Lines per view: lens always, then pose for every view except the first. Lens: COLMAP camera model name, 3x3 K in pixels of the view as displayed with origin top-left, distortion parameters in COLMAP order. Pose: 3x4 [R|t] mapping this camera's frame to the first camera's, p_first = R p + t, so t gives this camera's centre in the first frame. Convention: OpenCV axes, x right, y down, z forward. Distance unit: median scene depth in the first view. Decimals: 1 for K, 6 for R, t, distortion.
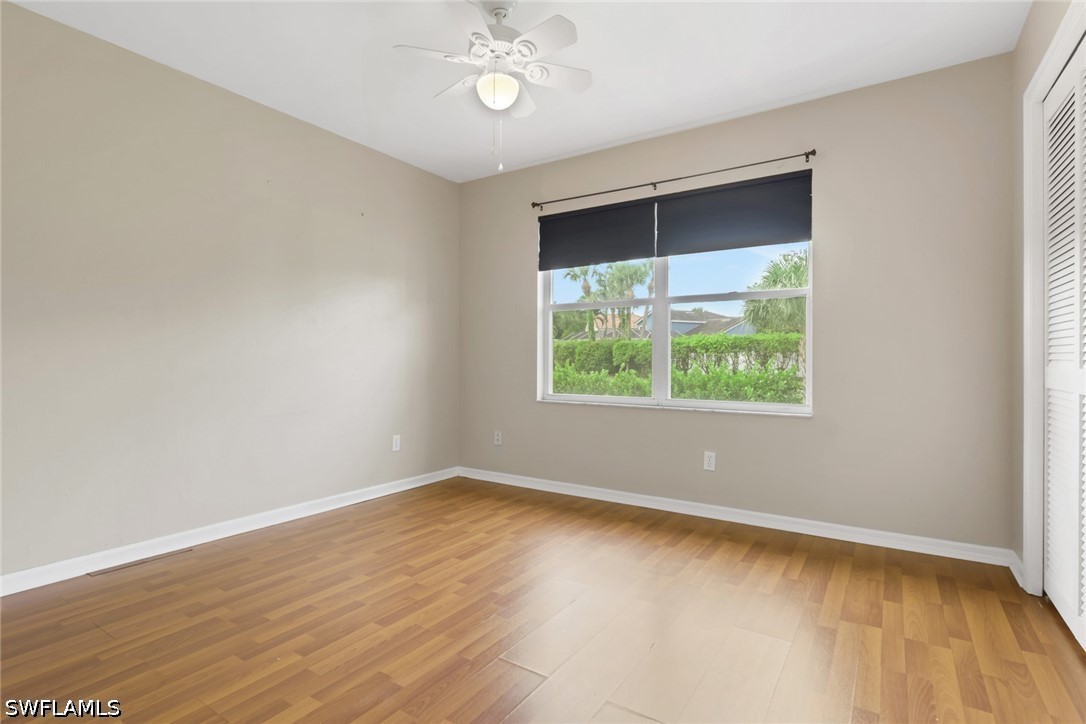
lens RADIAL K [[536.9, 0, 541.5], [0, 536.9, 367.6], [0, 0, 1]] dist [-0.003568, -0.000341]
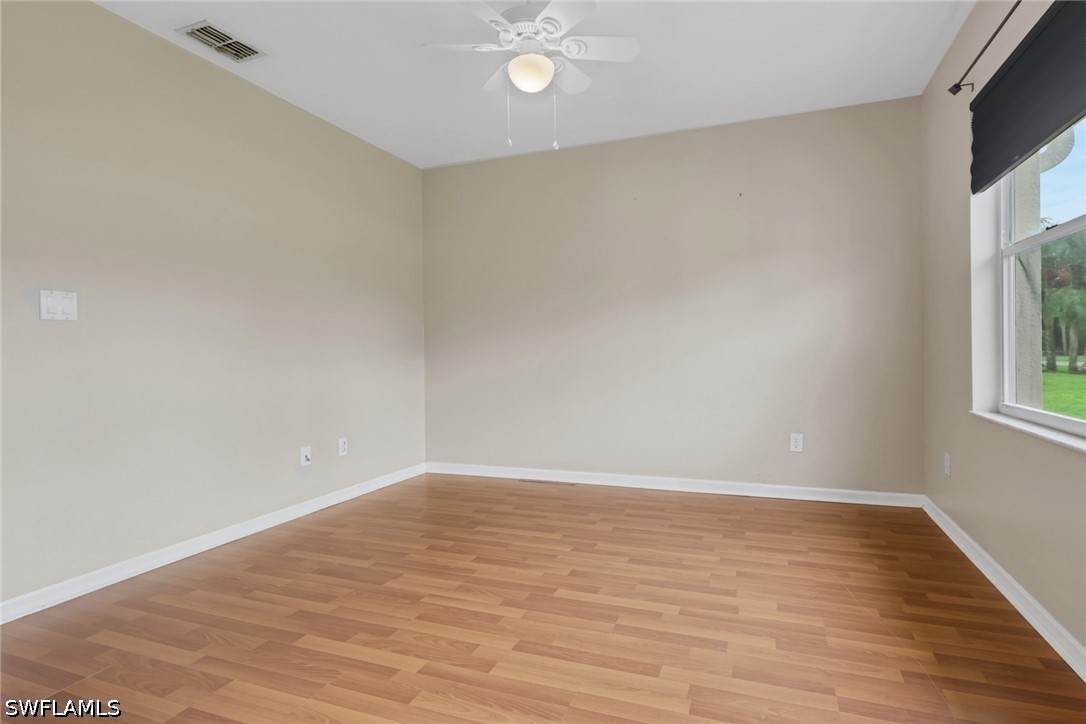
lens RADIAL K [[505.5, 0, 542.9], [0, 505.5, 375.0], [0, 0, 1]] dist [-0.009624, -0.000107]
pose [[0.261982, 0.042546, -0.964134, 0.563004], [-0.001778, 0.999047, 0.043603, -0.006163], [0.965071, -0.009709, 0.261808, 0.544231]]
